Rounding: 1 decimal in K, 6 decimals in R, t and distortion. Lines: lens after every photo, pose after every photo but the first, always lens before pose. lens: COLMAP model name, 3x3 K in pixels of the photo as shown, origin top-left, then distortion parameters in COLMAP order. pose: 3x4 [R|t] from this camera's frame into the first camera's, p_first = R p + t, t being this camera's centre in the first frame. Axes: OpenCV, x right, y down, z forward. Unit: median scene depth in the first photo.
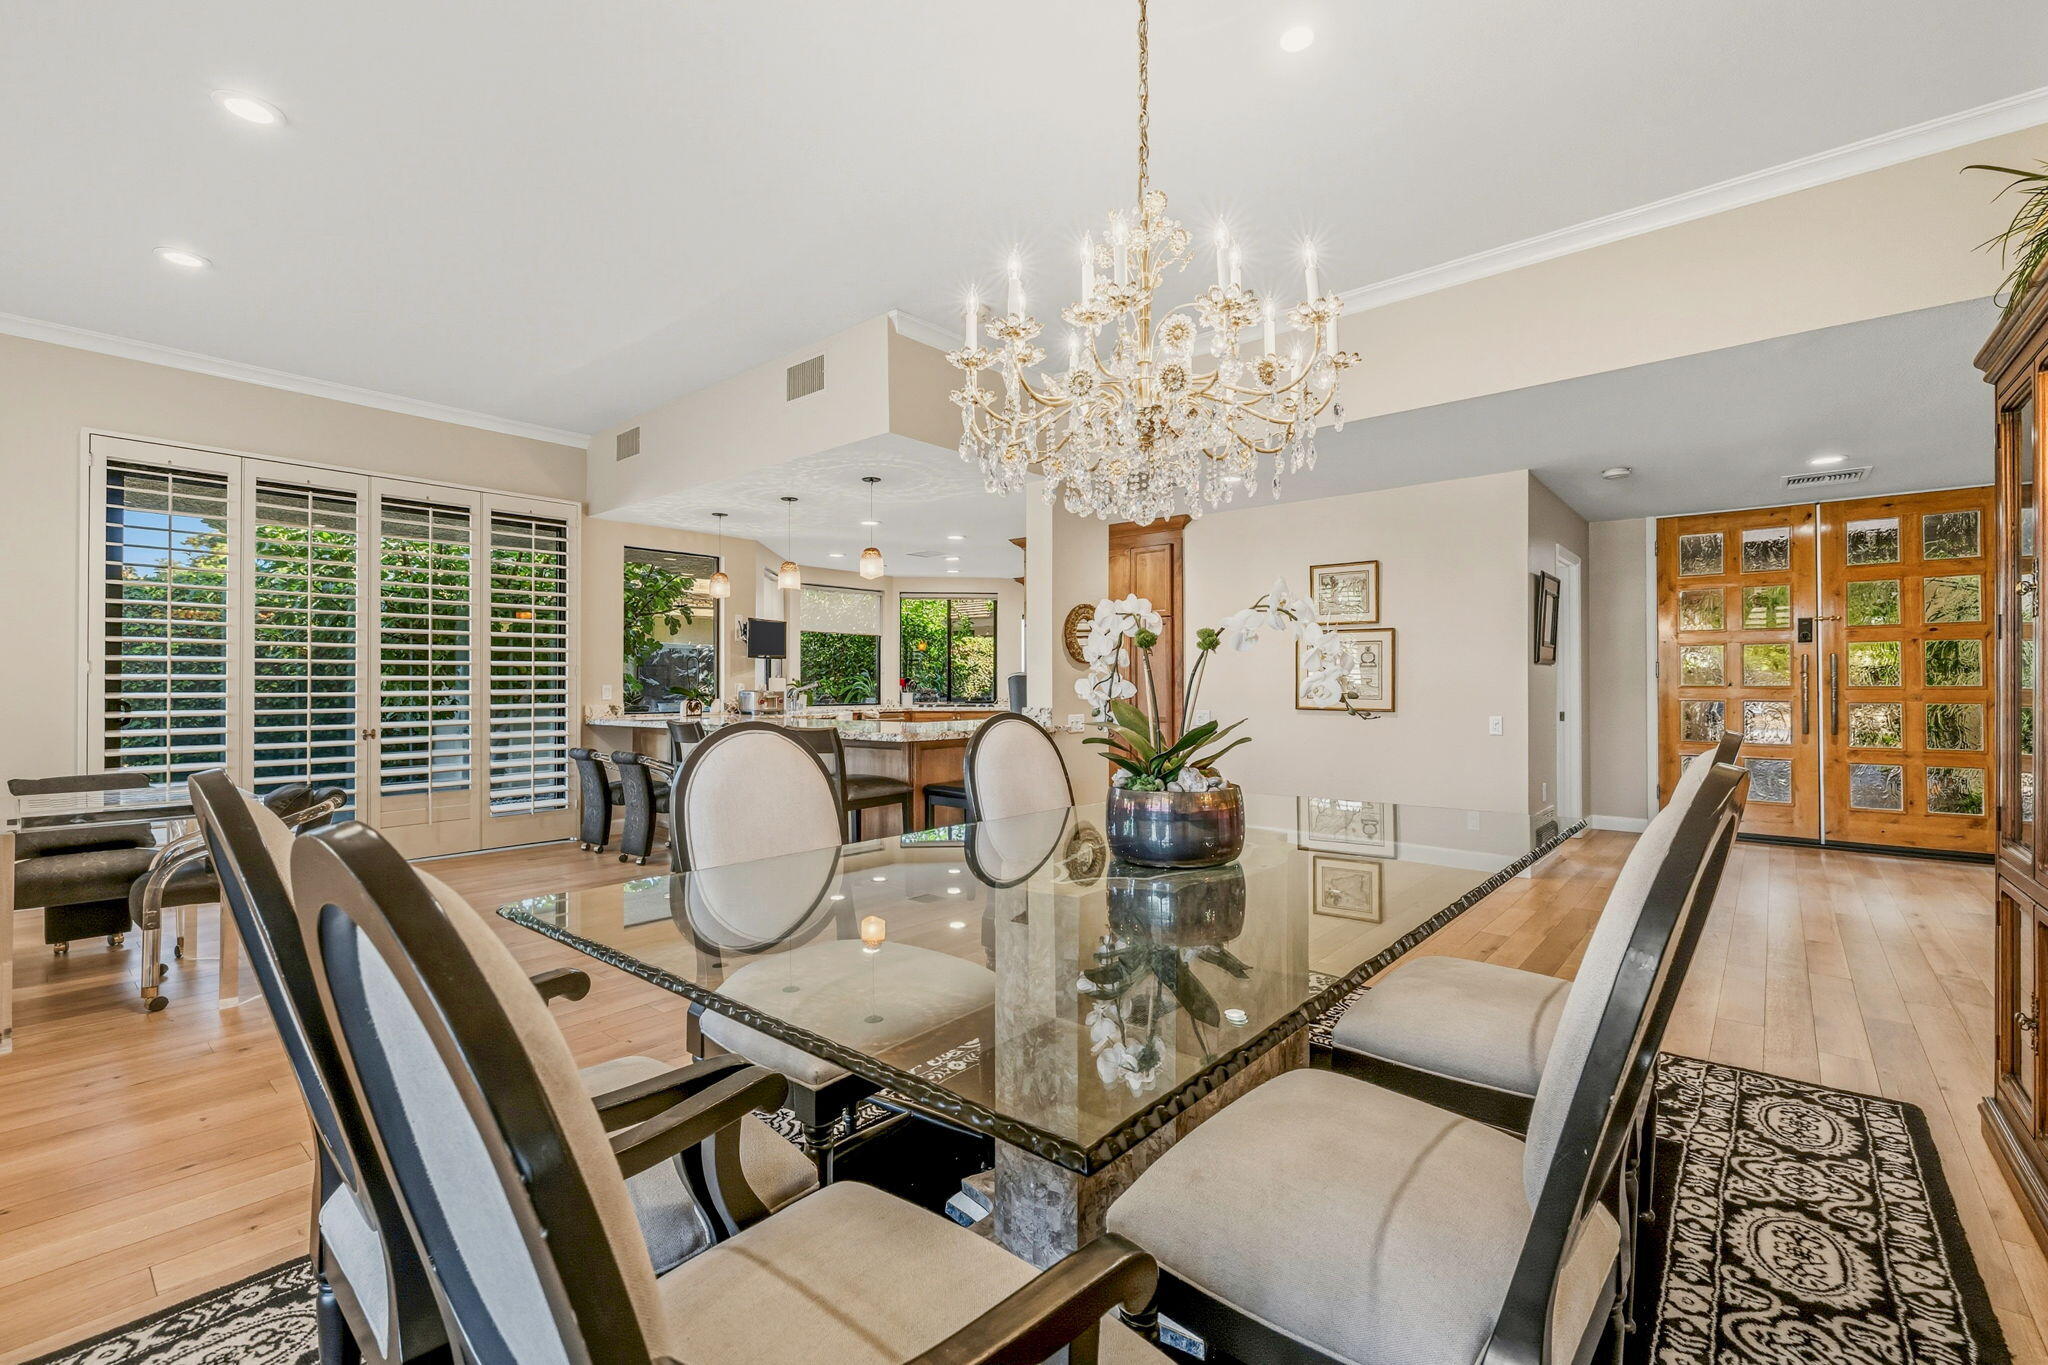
lens RADIAL K [[857.9, 0, 1024.8], [0, 857.9, 678.5], [0, 0, 1]] dist [0.000930, 0.000038]
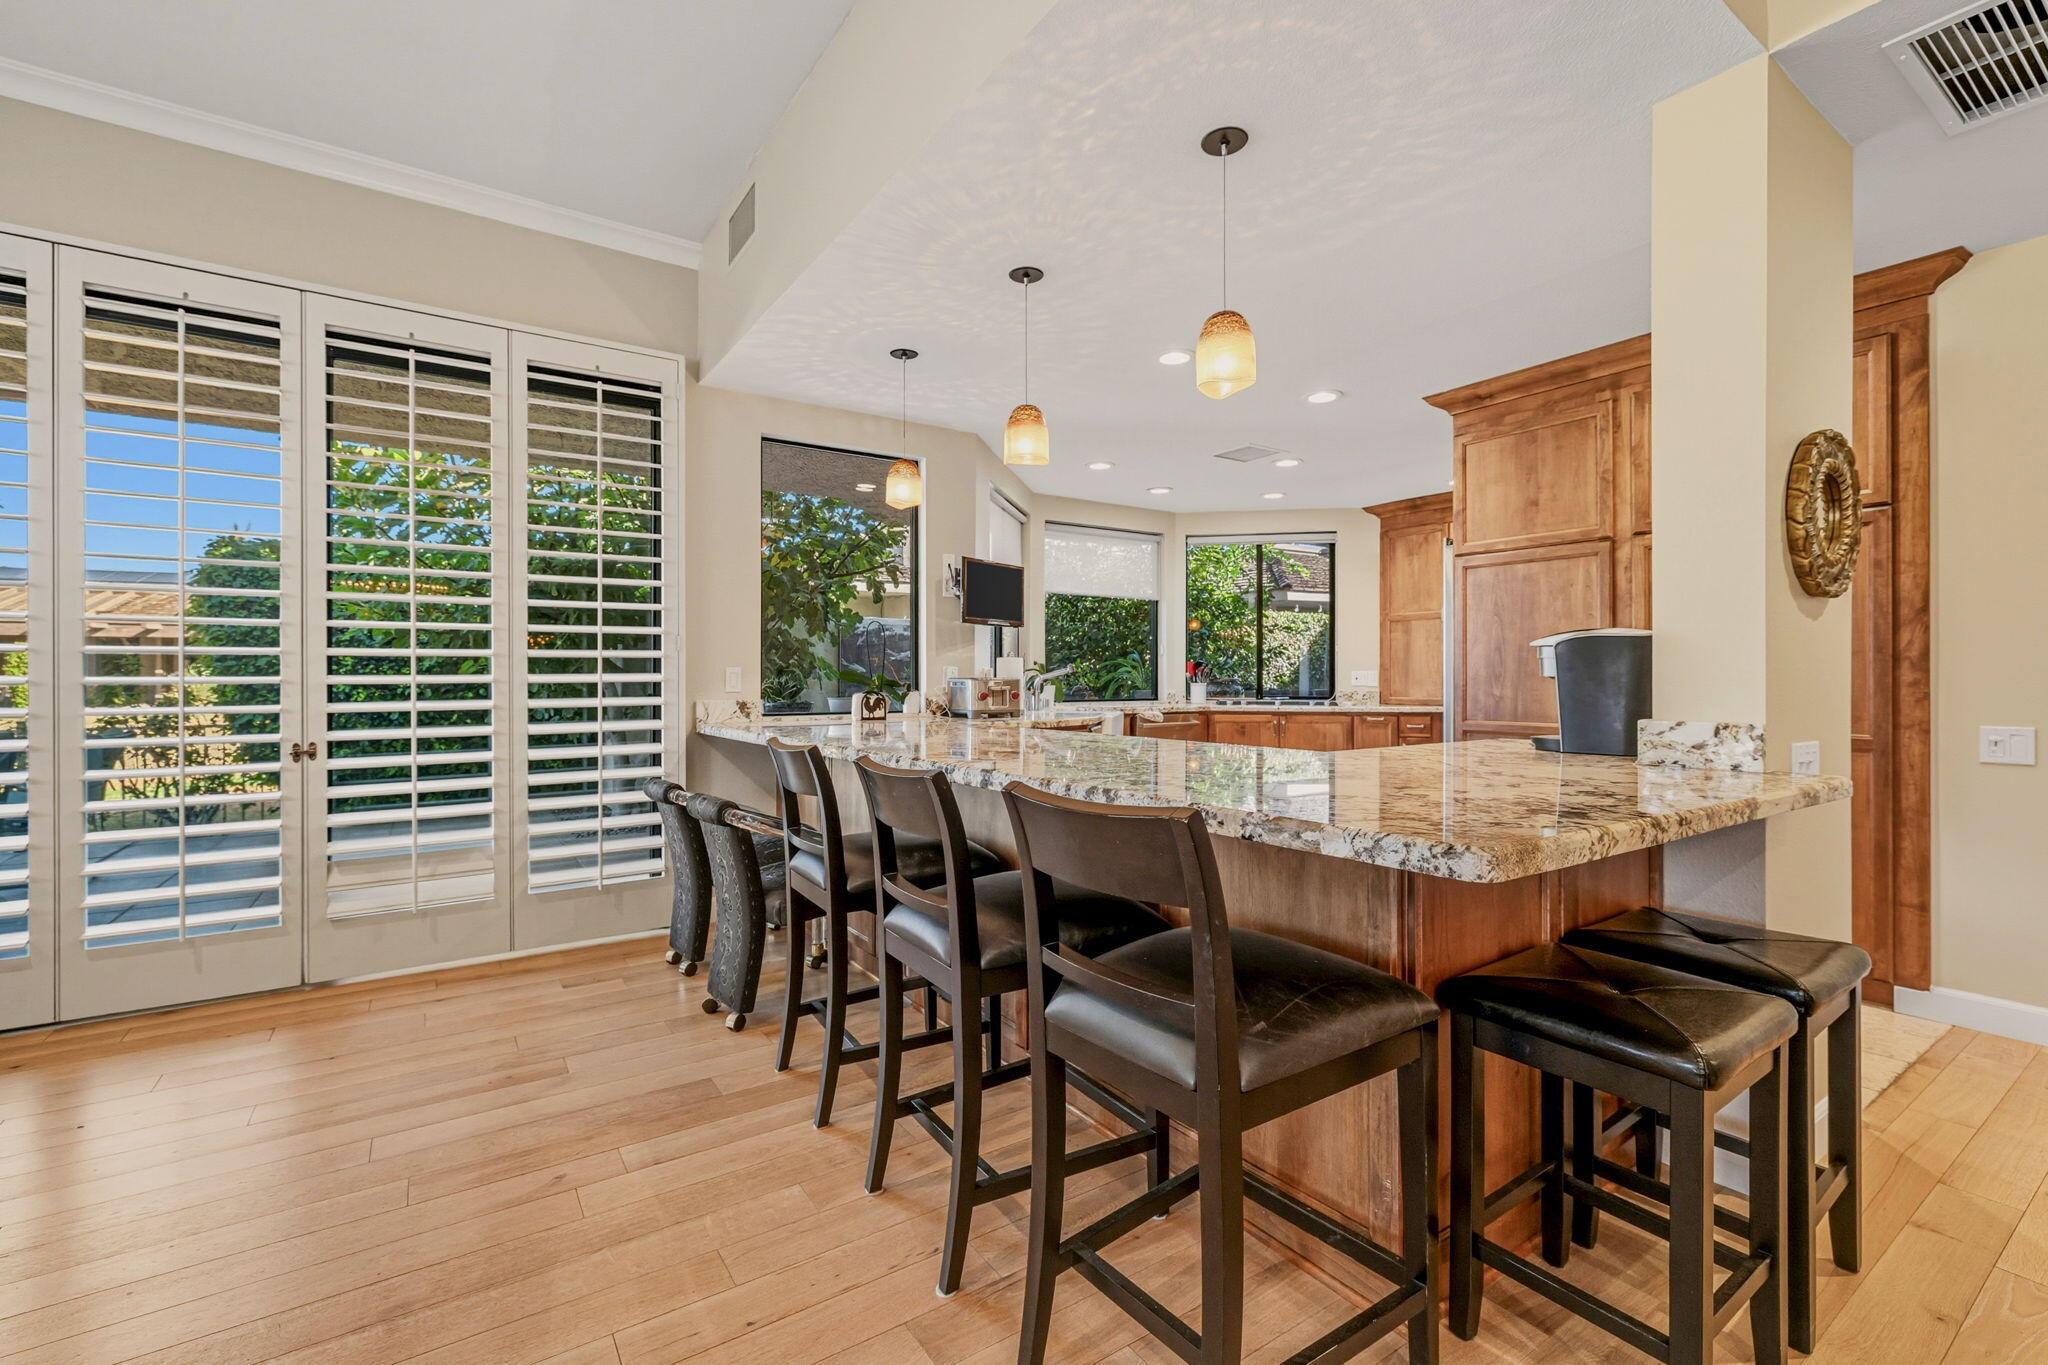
lens RADIAL K [[857.9, 0, 1024.8], [0, 857.9, 678.5], [0, 0, 1]] dist [0.000930, 0.000038]
pose [[0.962164, 0.000663, -0.272470, -0.114609], [0.001720, 0.999962, 0.008505, 0.009416], [0.272466, -0.008652, 0.962127, 0.426126]]
